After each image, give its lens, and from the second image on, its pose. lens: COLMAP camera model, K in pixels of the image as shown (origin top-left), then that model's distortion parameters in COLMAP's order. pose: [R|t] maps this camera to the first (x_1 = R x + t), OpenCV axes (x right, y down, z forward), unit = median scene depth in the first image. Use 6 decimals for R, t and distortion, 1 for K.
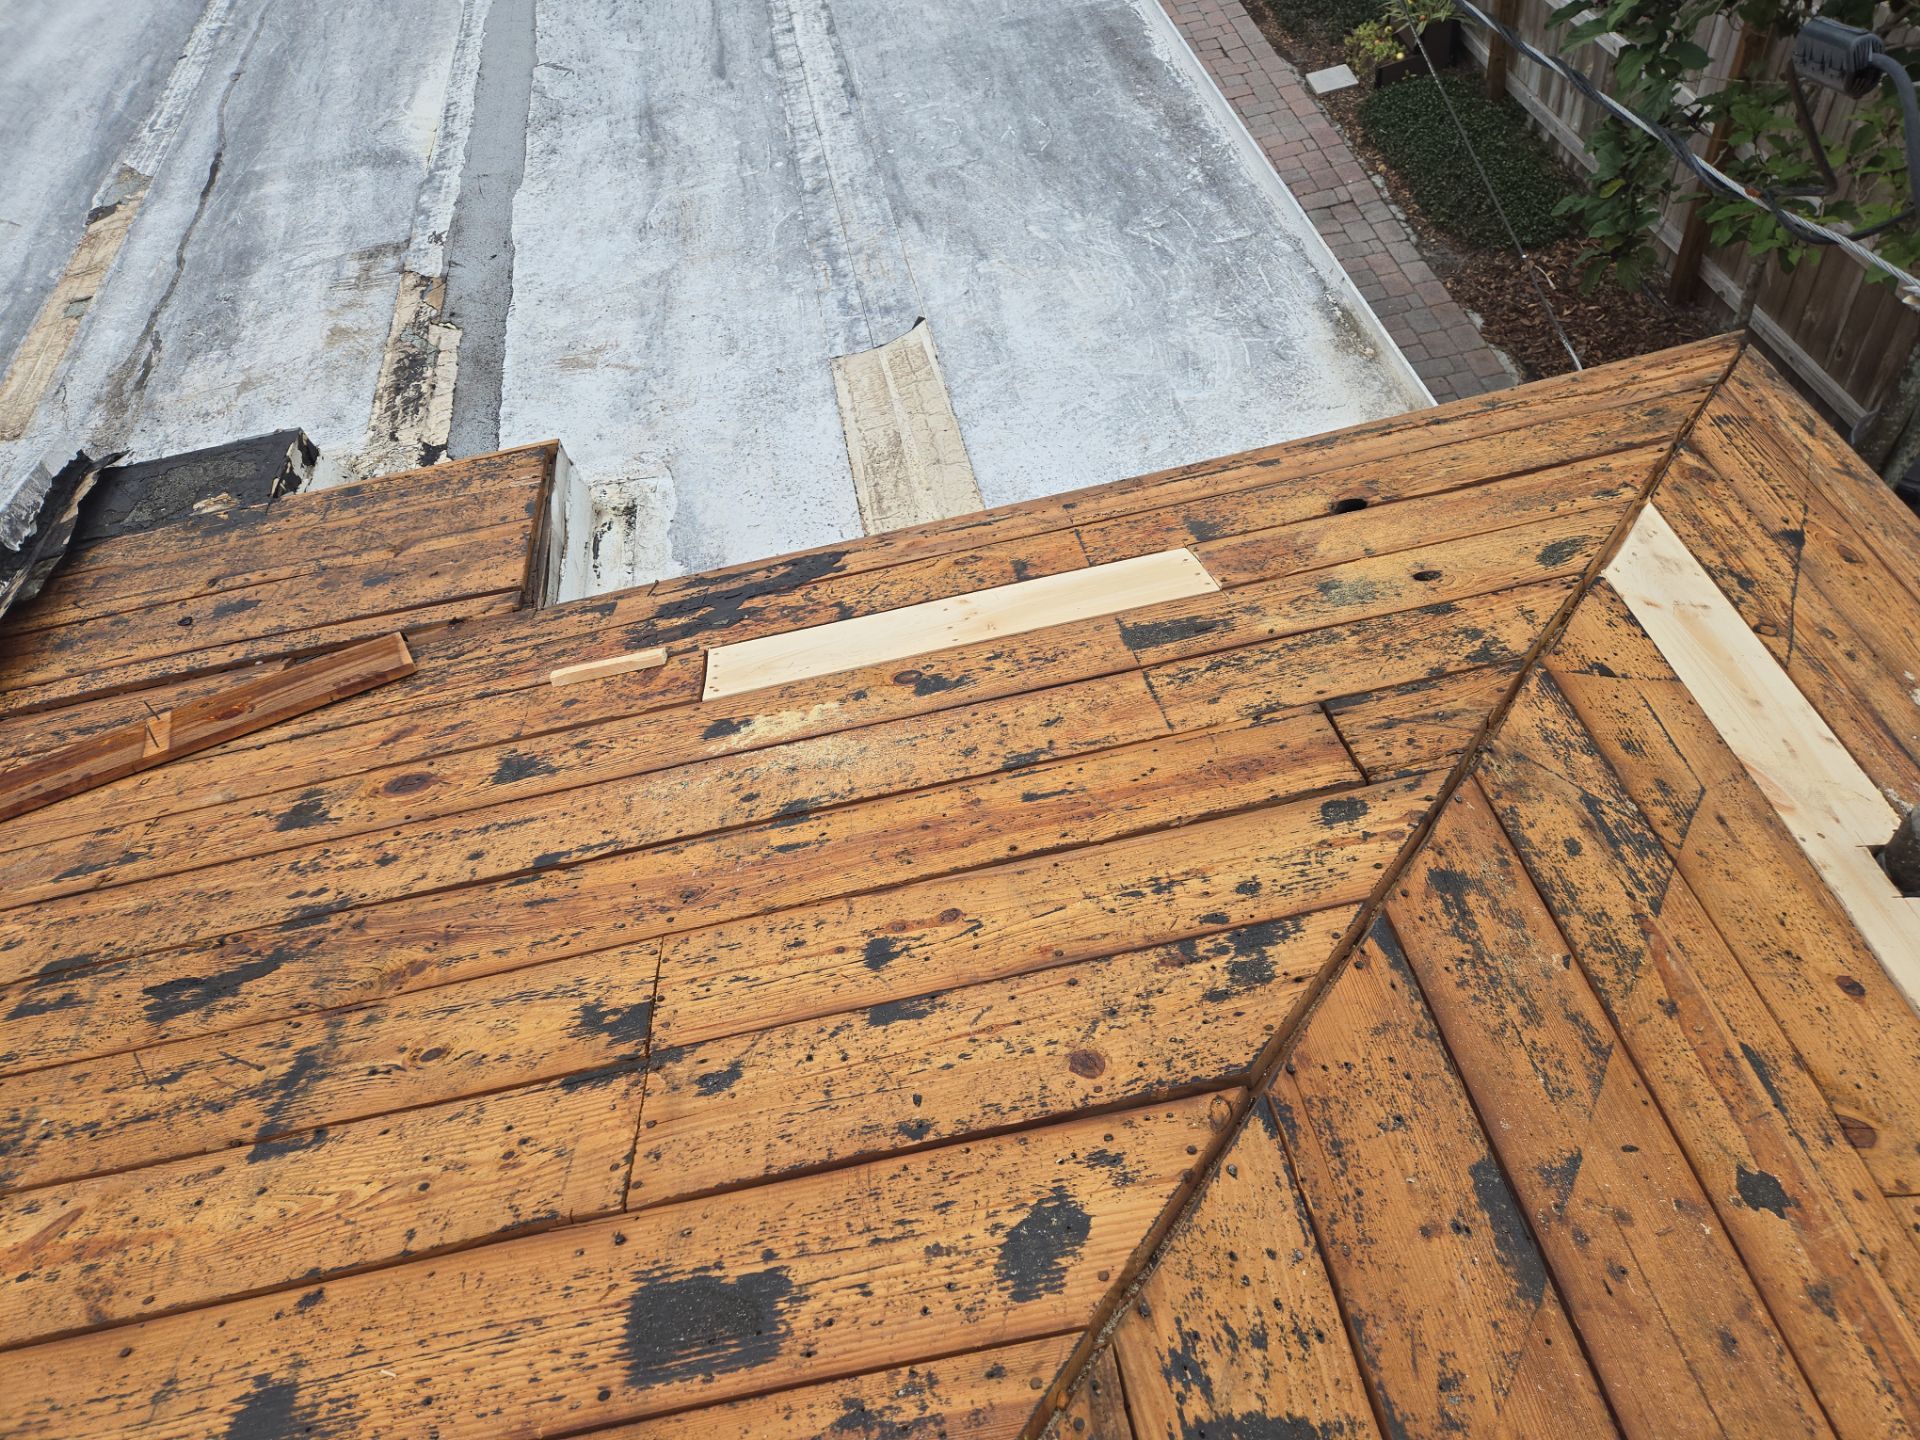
lens RADIAL K [[1283.1, 0, 943.8], [0, 1283.1, 727.5], [0, 0, 1]] dist [0.083044, -0.070192]
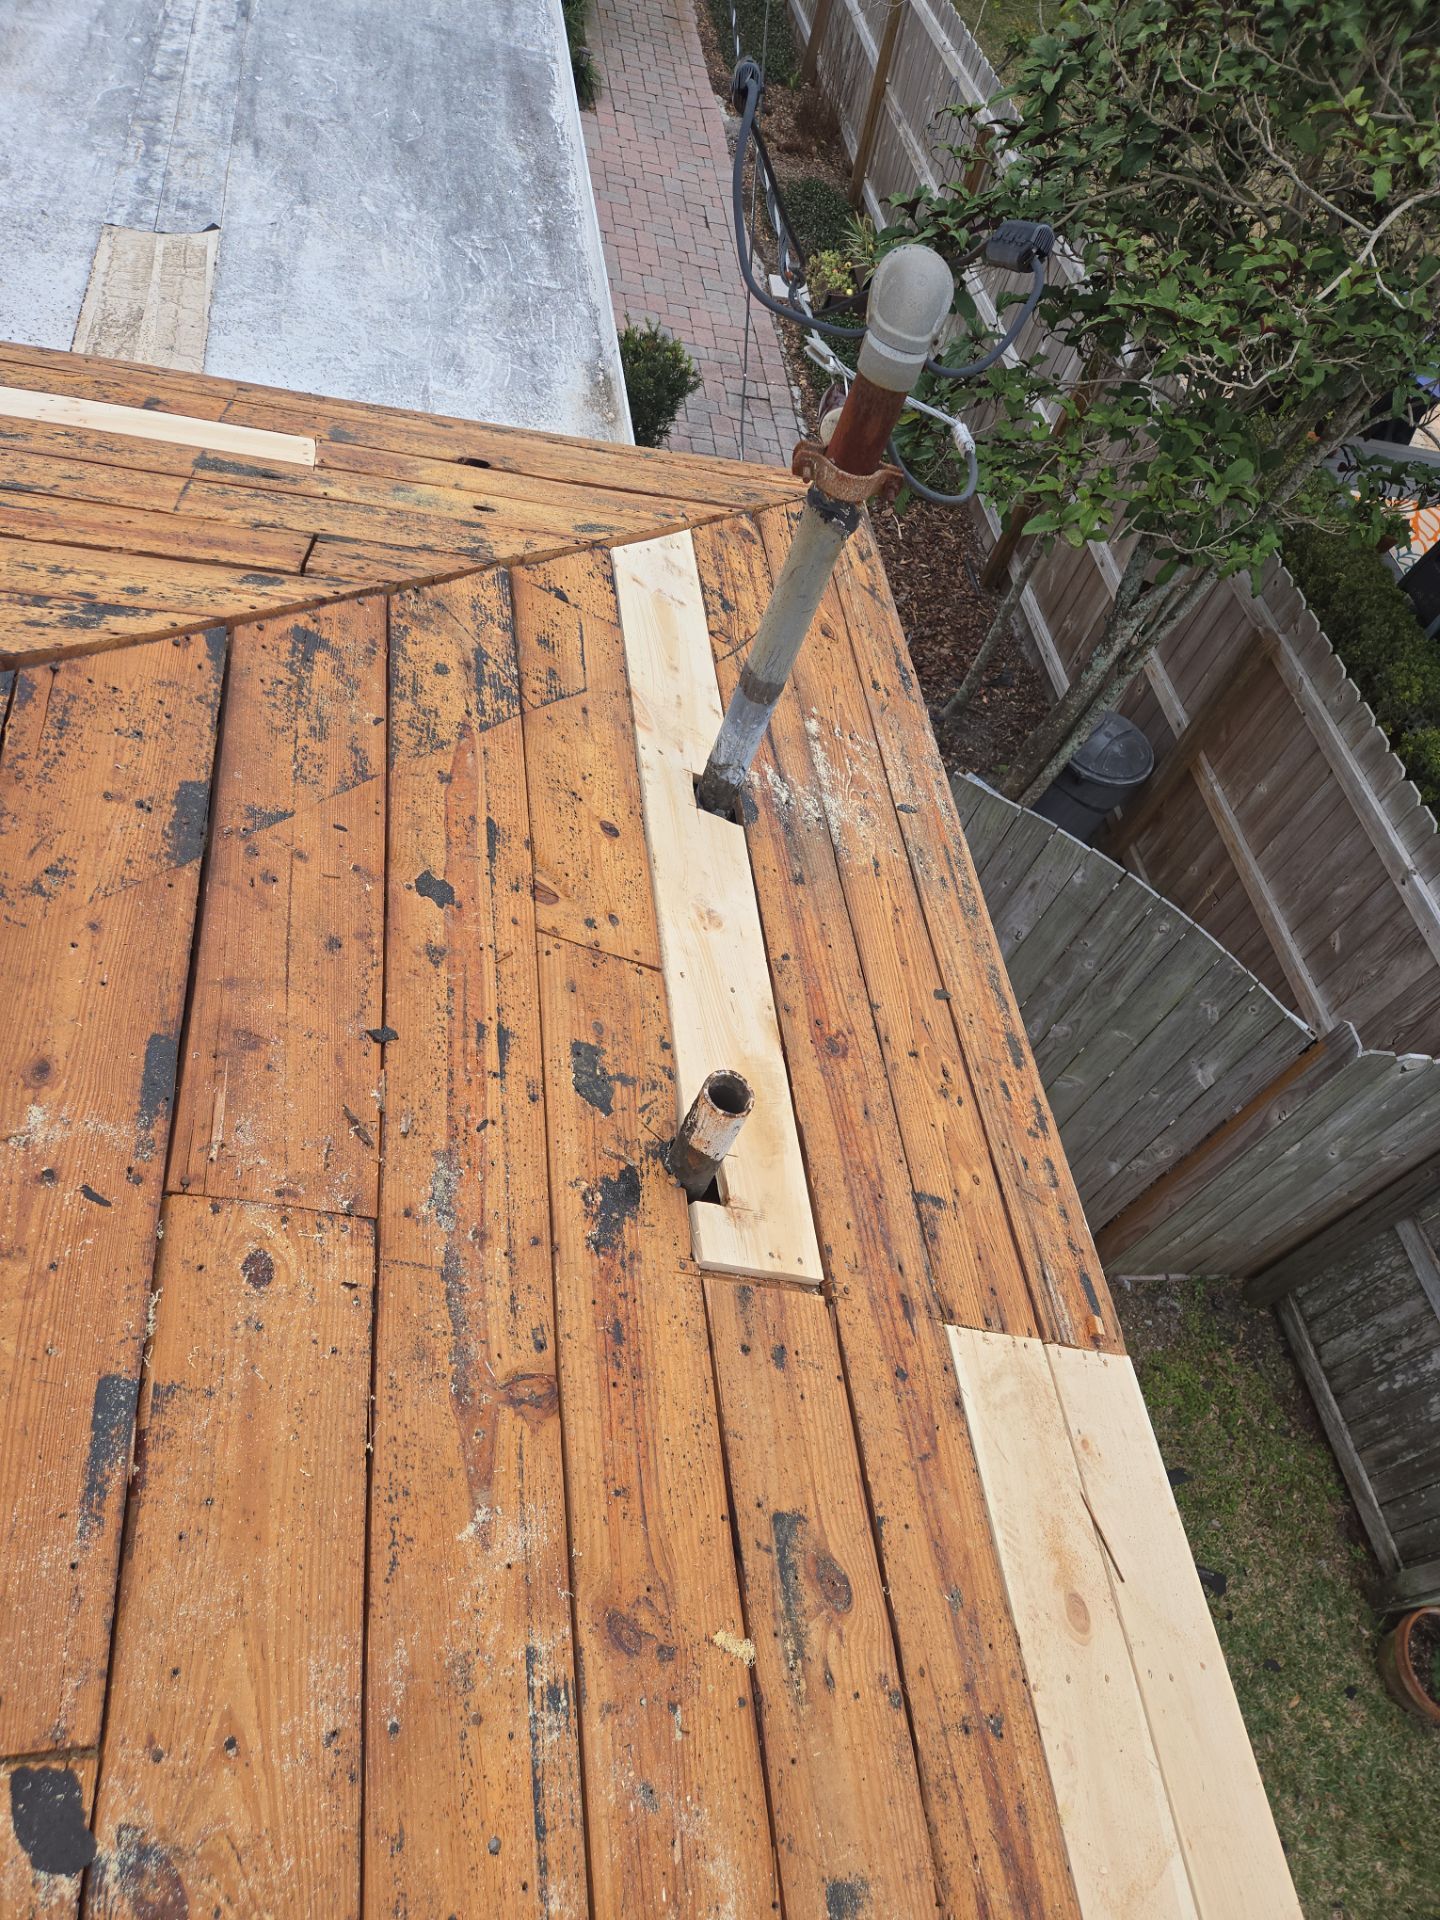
lens RADIAL K [[1283.1, 0, 704.4], [0, 1283.1, 950.9], [0, 0, 1]] dist [0.083044, -0.070192]
pose [[0.920742, 0.254287, 0.295925, 0.313445], [-0.267057, 0.963676, 0.002840, 0.208941], [-0.284454, -0.081643, 0.955207, -0.193718]]
